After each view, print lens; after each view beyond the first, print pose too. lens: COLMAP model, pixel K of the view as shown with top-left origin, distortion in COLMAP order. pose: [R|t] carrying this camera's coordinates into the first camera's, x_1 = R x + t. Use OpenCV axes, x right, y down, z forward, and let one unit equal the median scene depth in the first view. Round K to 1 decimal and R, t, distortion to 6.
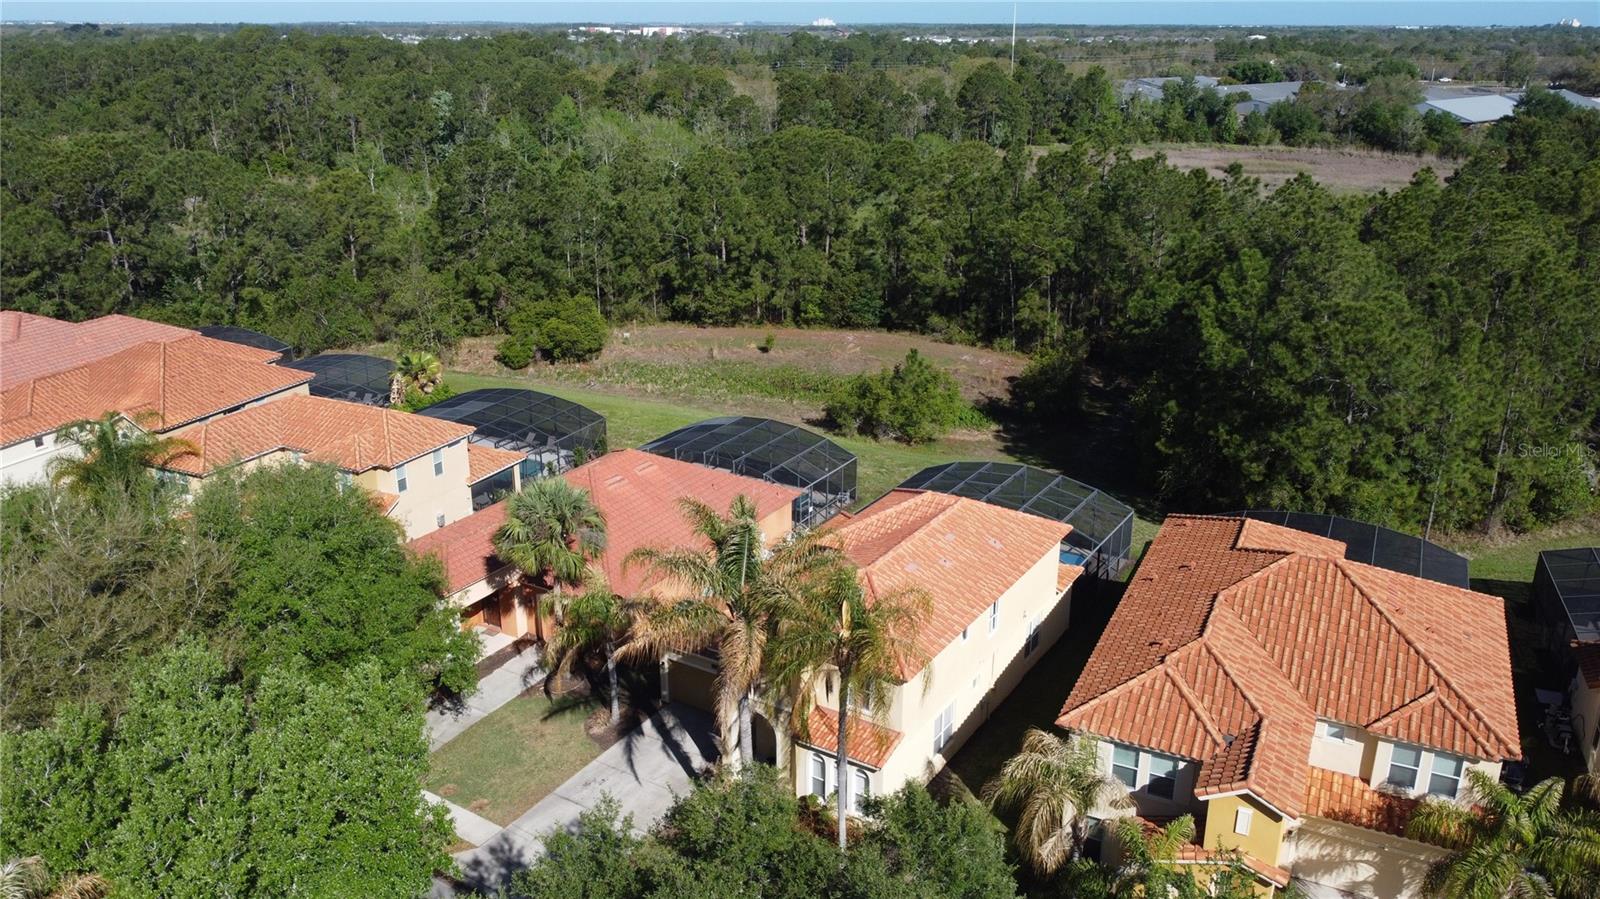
lens RADIAL K [[1203.8, 0, 797.0], [0, 1203.8, 450.3], [0, 0, 1]] dist [0.005495, 0.009955]
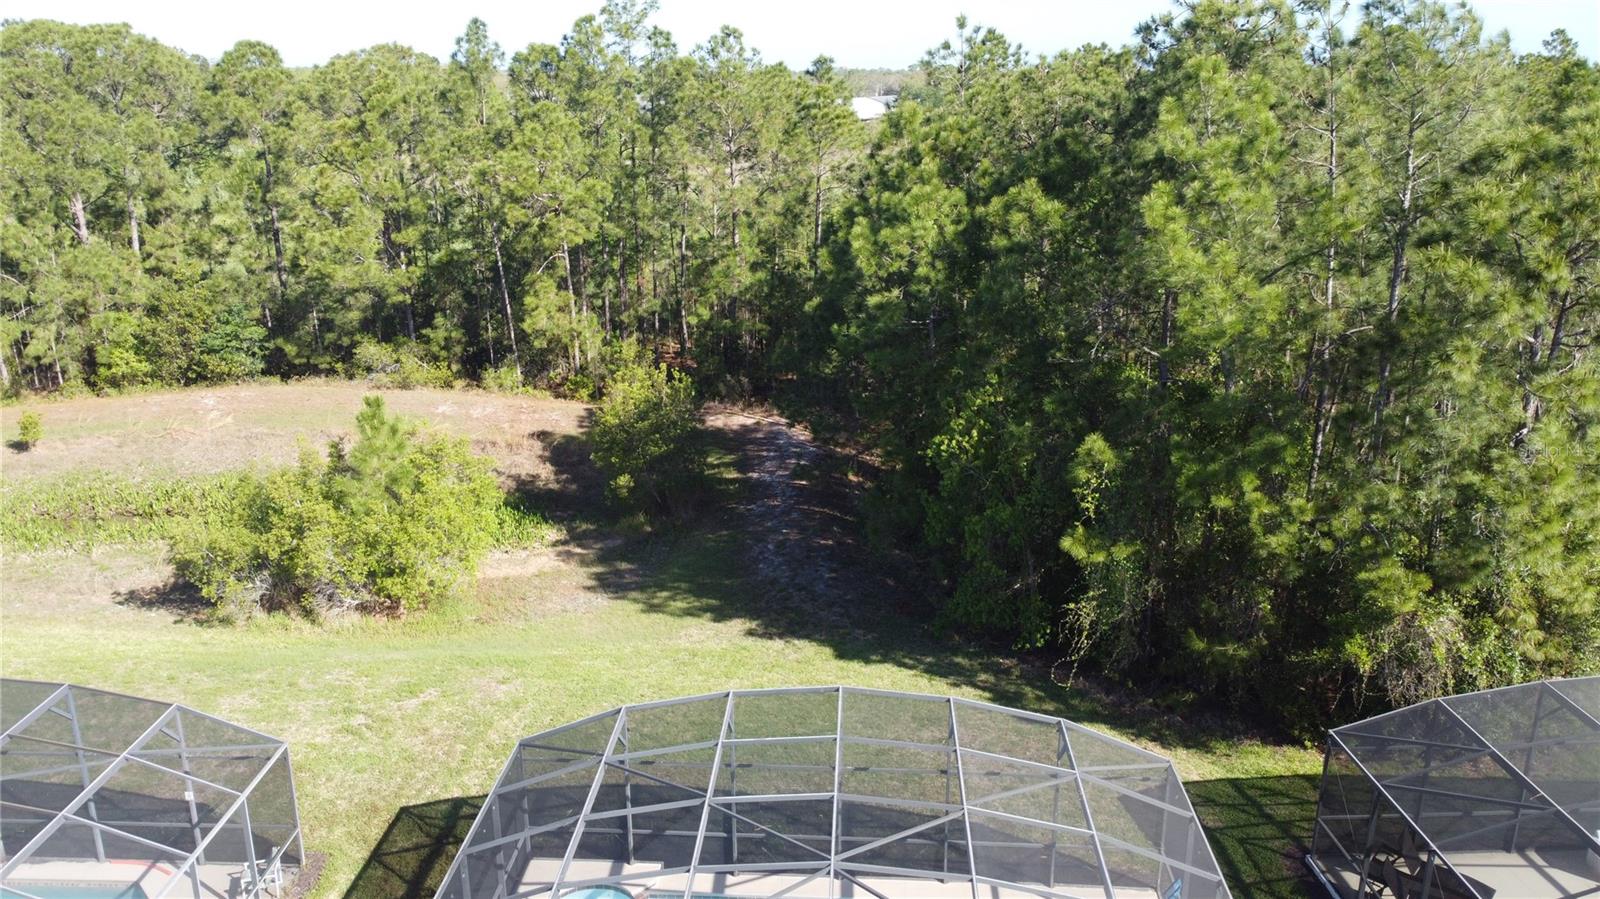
lens RADIAL K [[1203.8, 0, 795.6], [0, 1203.8, 459.9], [0, 0, 1]] dist [0.005495, 0.009955]
pose [[0.874255, -0.147033, 0.462665, 0.021032], [0.160230, 0.987020, 0.010900, -0.033448], [-0.458262, 0.064604, 0.886466, 0.429321]]
